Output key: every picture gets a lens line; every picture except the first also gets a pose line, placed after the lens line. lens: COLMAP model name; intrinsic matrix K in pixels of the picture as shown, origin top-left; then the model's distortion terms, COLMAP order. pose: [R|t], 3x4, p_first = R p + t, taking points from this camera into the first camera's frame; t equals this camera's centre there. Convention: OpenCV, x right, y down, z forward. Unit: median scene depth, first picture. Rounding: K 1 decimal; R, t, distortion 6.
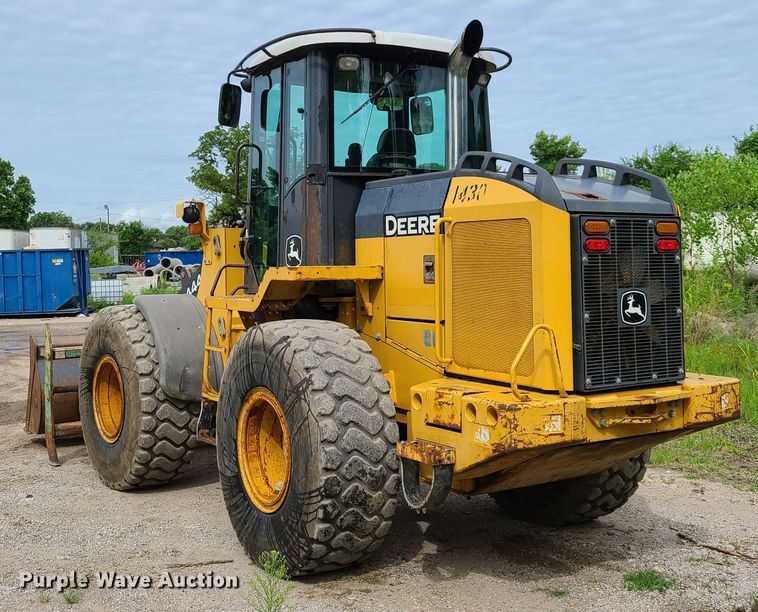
lens RADIAL K [[914.7, 0, 378.7], [0, 914.7, 306.3], [0, 0, 1]] dist [0.078932, 0.000000]
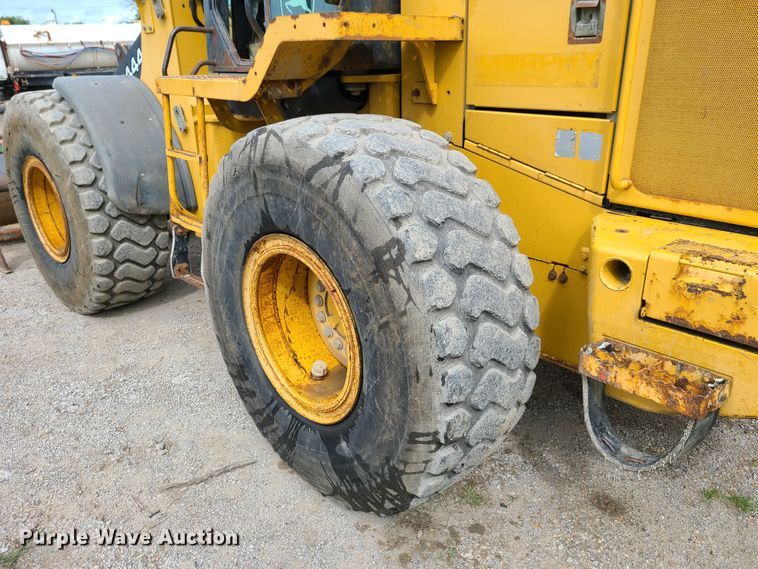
lens RADIAL K [[573.2, 0, 390.5], [0, 573.2, 275.5], [0, 0, 1]] dist [0.049733, -0.026254]
pose [[0.980033, -0.078944, 0.182491, -0.125350], [0.018025, 0.949299, 0.313856, -0.002992], [-0.198015, -0.304300, 0.931768, 0.602273]]
